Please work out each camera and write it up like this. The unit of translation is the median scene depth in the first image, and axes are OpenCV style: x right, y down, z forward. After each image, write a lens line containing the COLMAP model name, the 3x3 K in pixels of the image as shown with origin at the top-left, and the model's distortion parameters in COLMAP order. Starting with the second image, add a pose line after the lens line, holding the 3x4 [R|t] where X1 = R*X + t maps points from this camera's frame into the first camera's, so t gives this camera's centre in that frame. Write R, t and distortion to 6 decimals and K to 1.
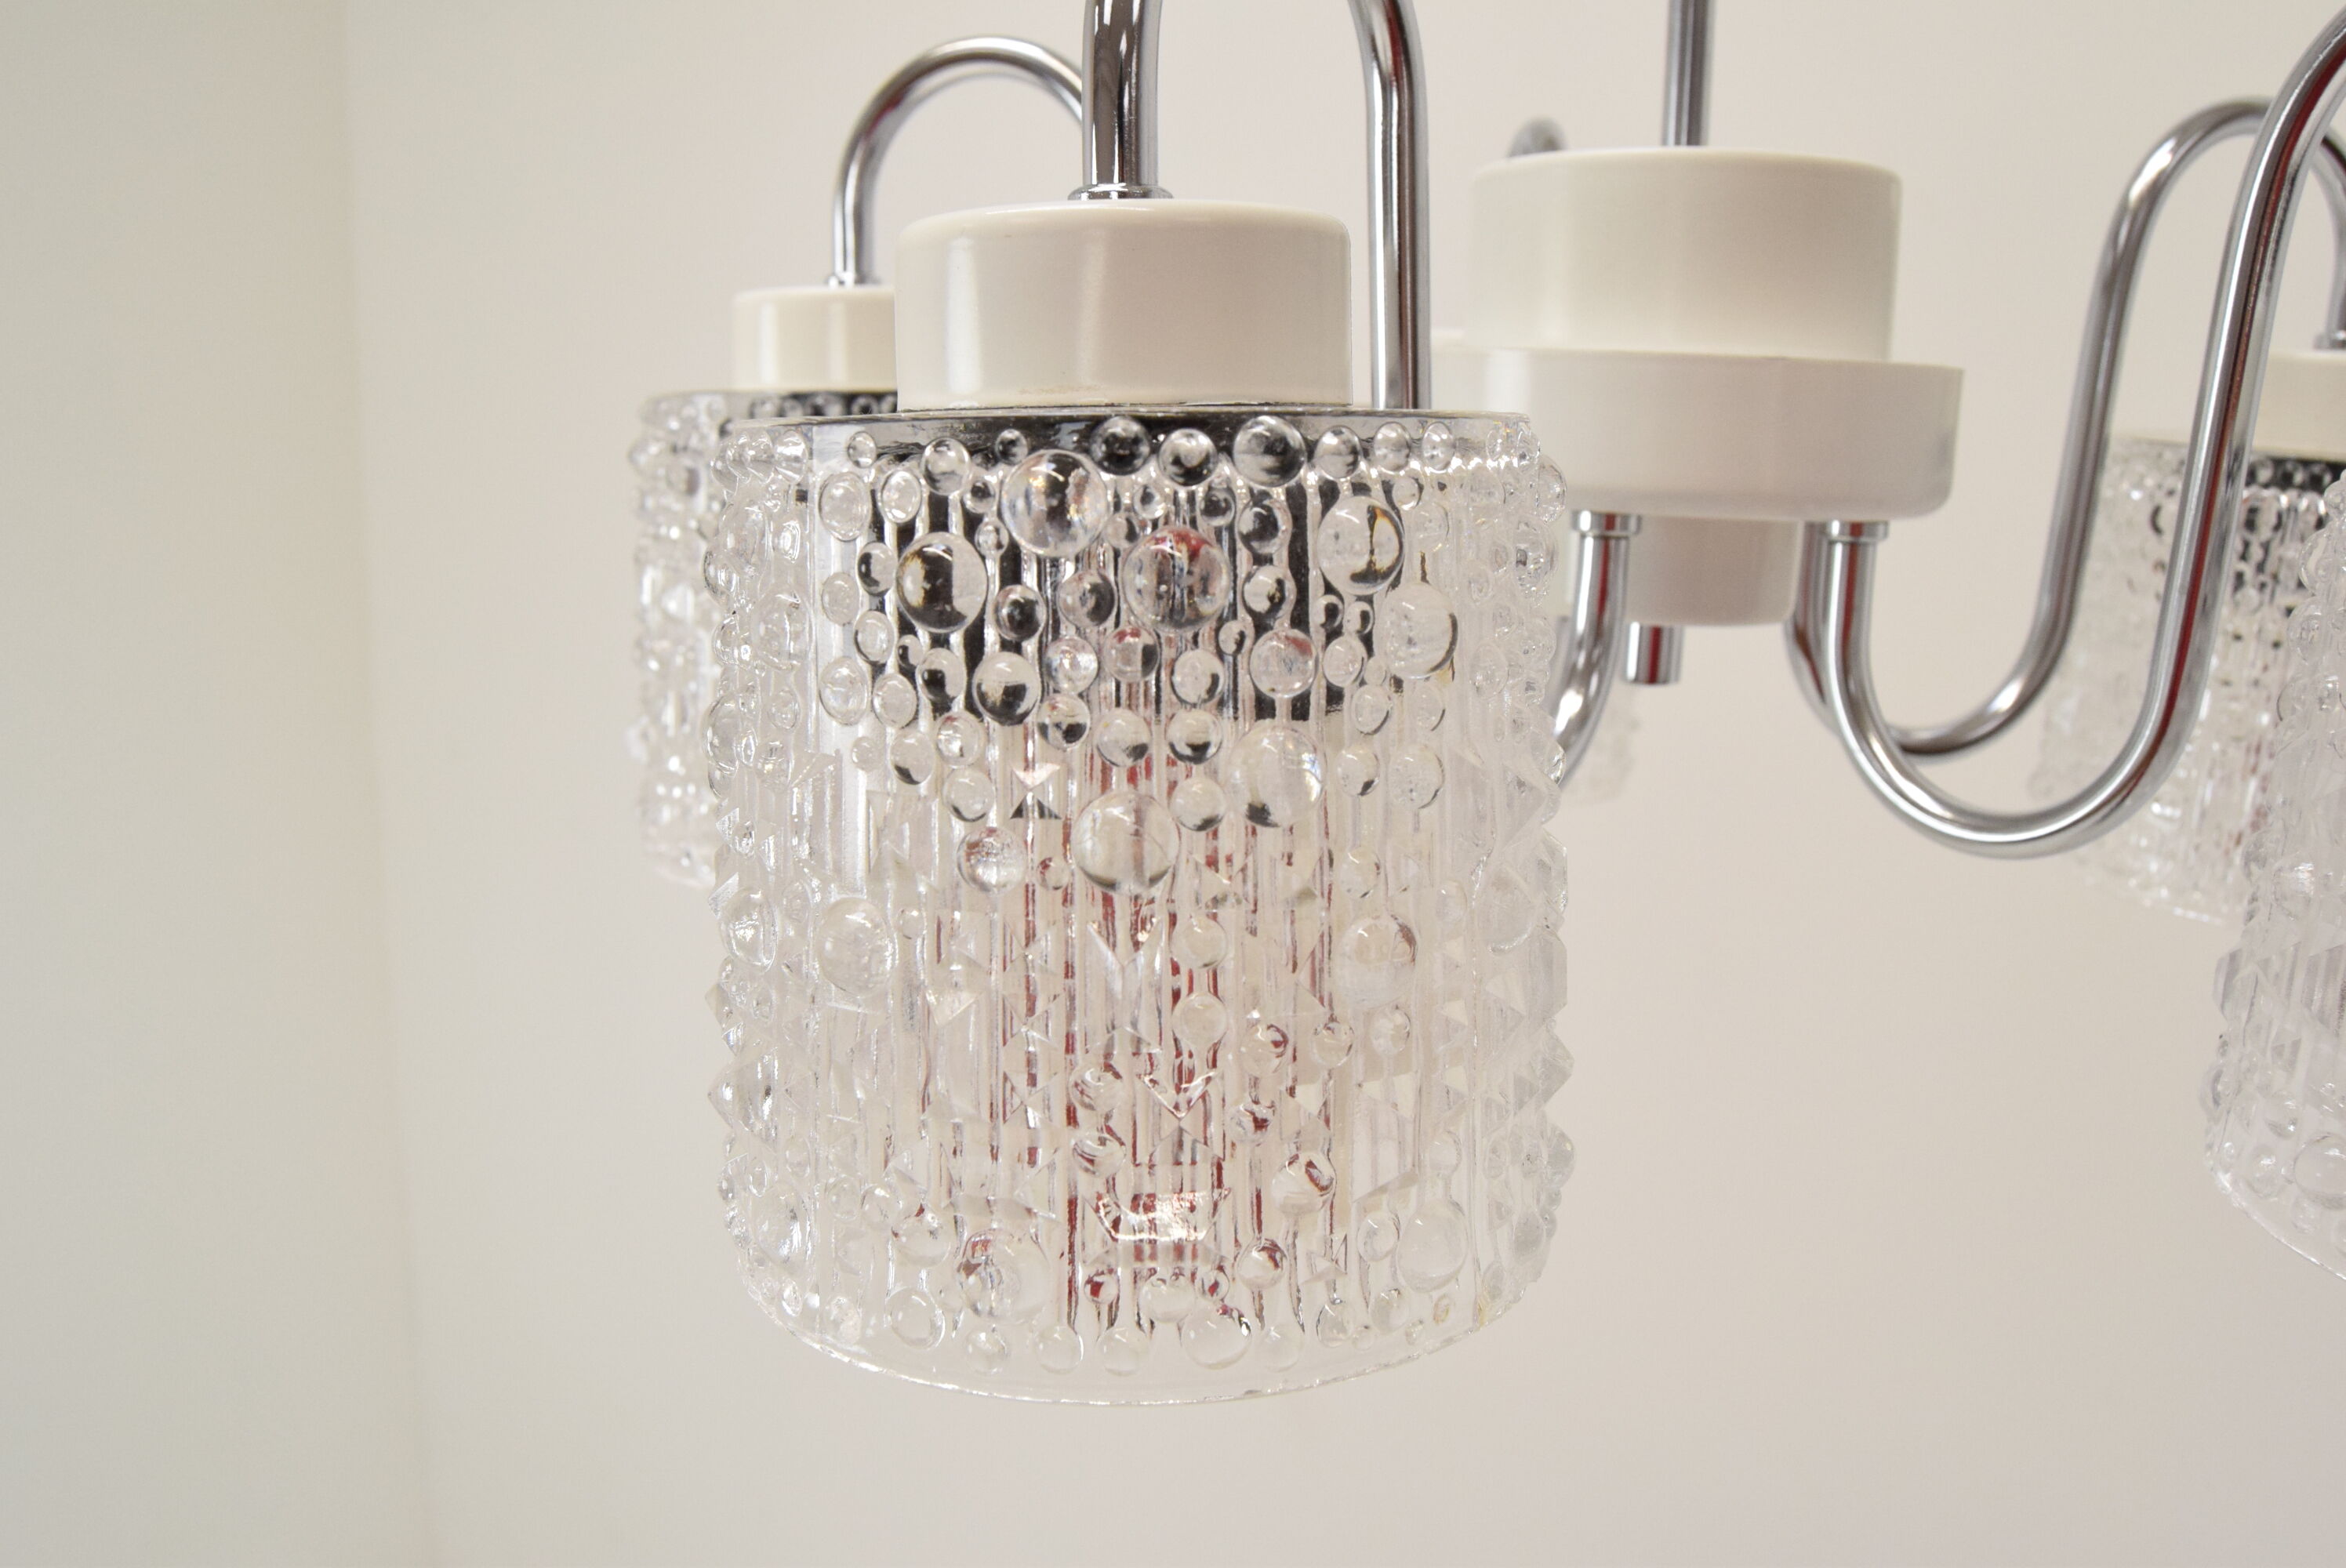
lens RADIAL K [[1975.7, 0, 1173.0], [0, 1975.7, 784.0], [0, 0, 1]] dist [-0.094936, -0.003220]
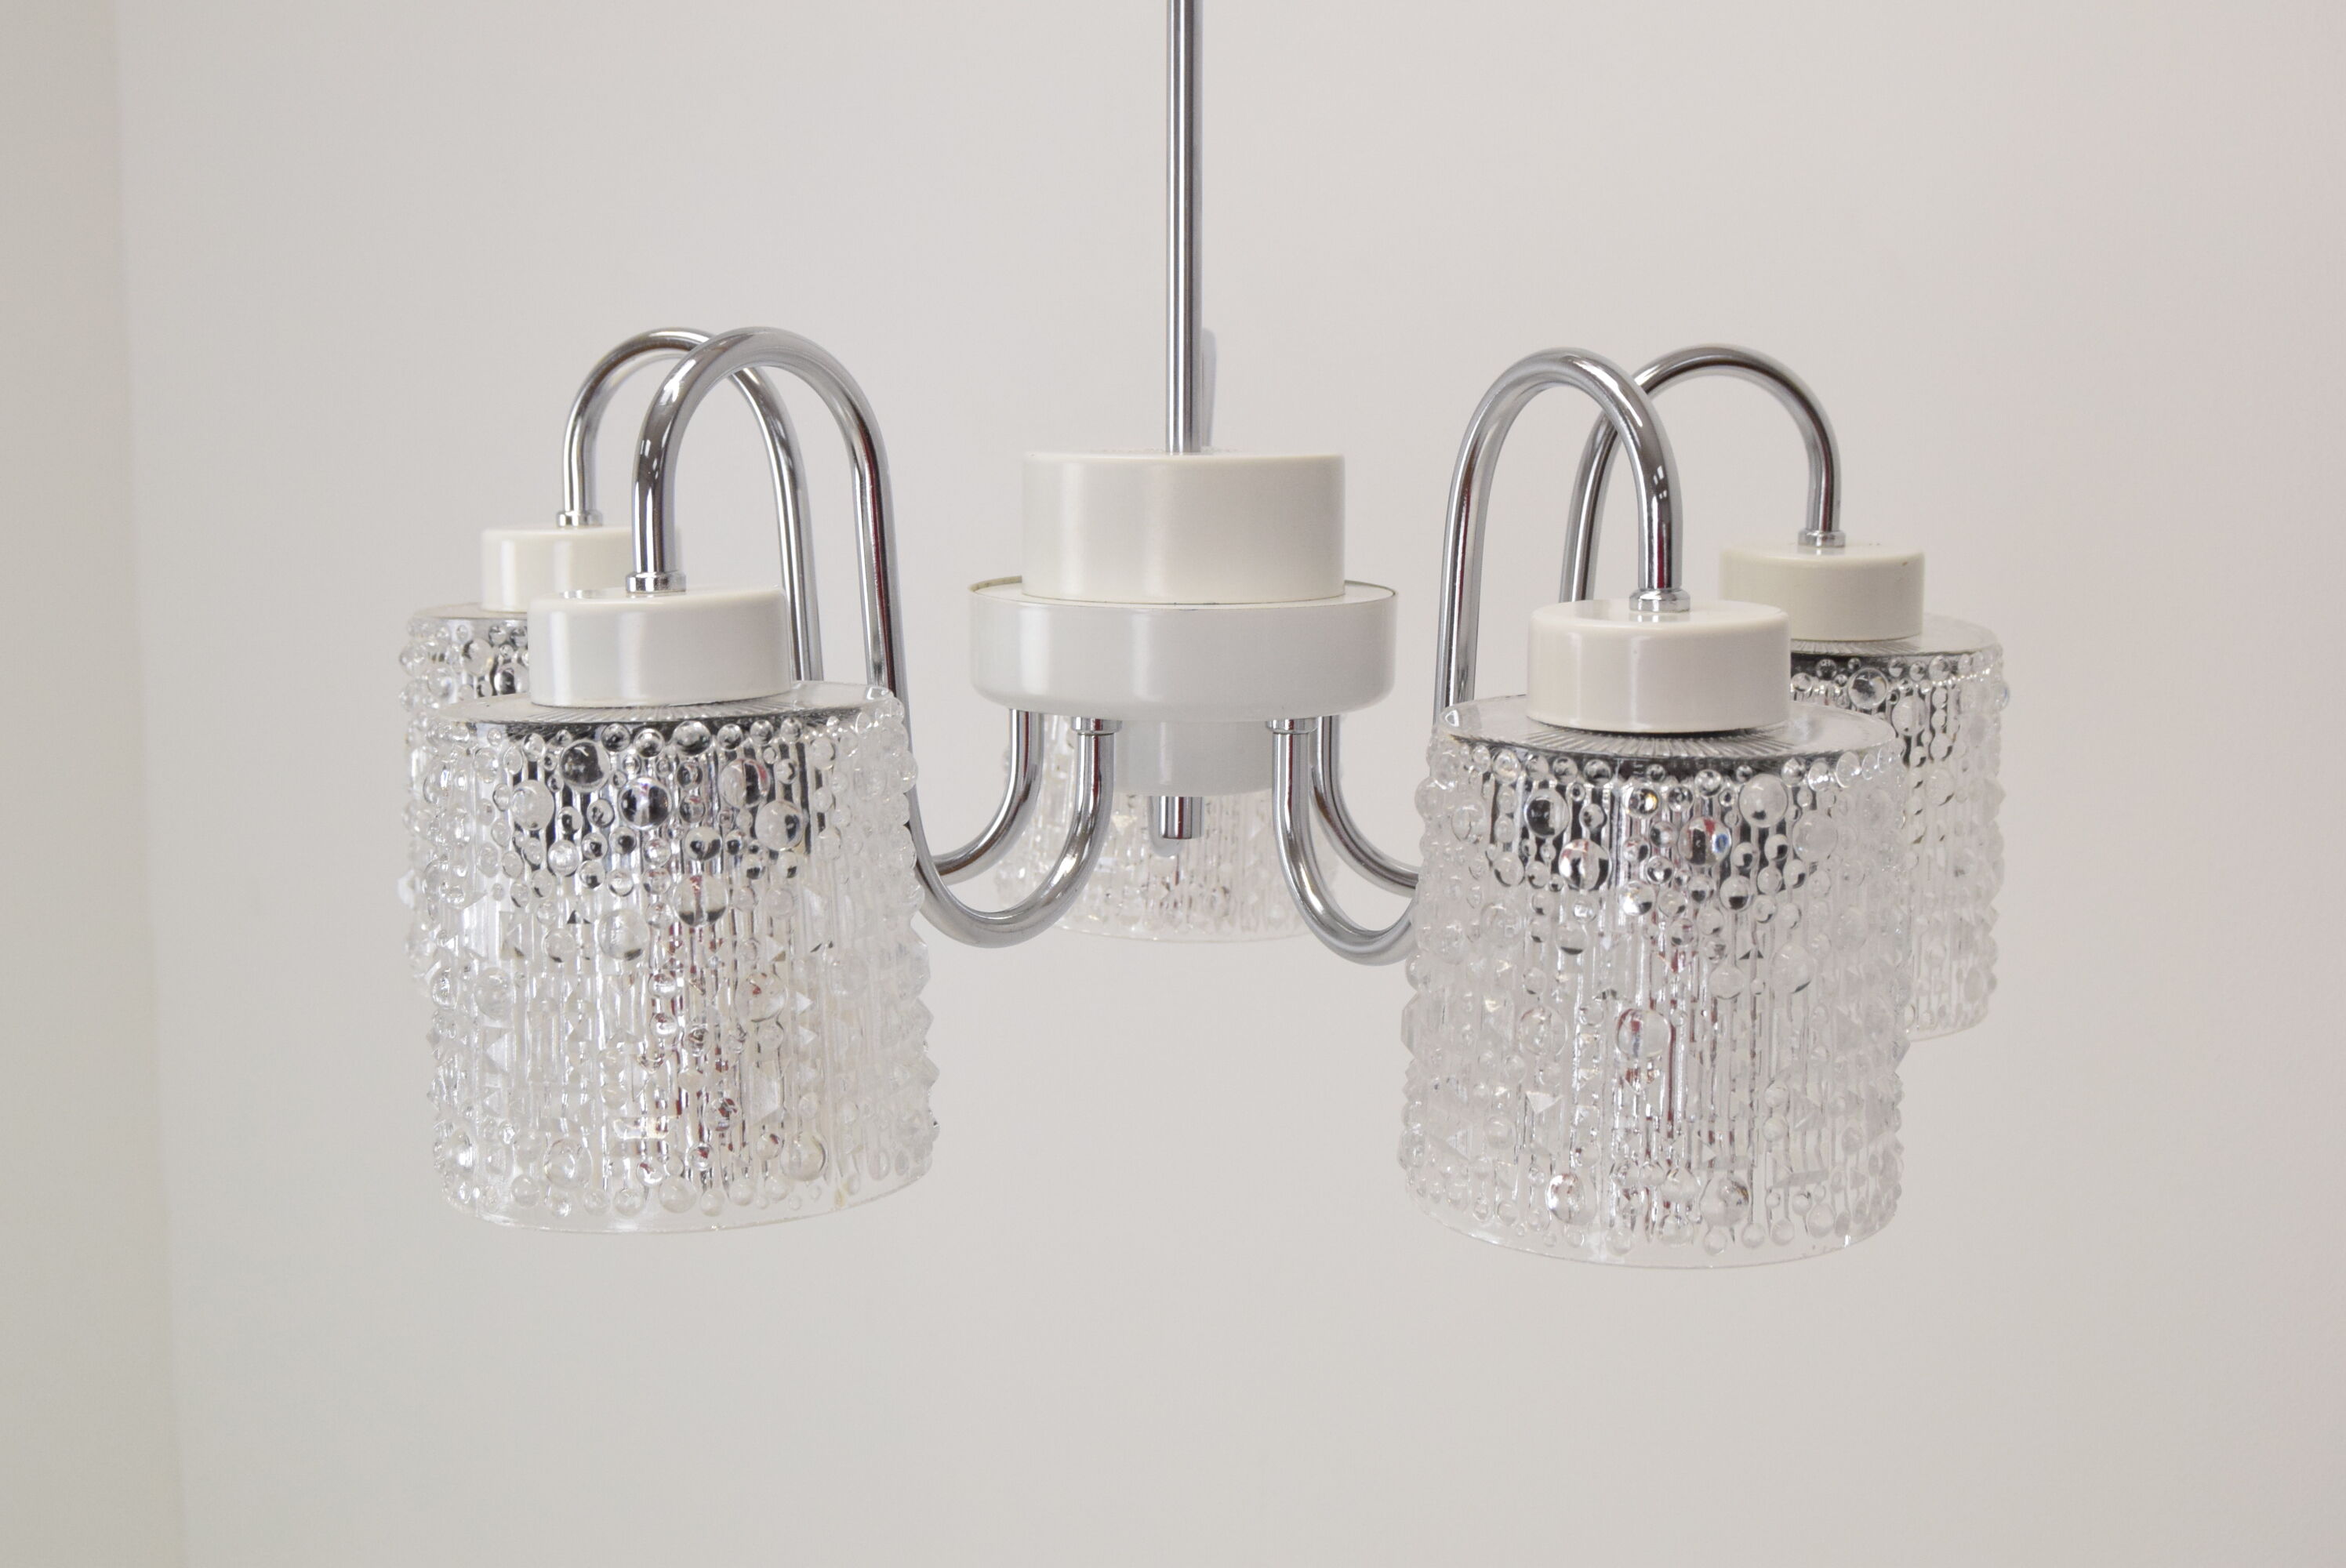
lens RADIAL K [[3217.2, 0, 1173.0], [0, 3217.2, 784.0], [0, 0, 1]] dist [-0.004427, 0.000338]
pose [[0.998559, -0.008932, -0.052918, 0.366361], [0.006026, 0.998478, -0.054828, 0.030387], [0.053328, 0.054430, 0.997093, -1.153556]]
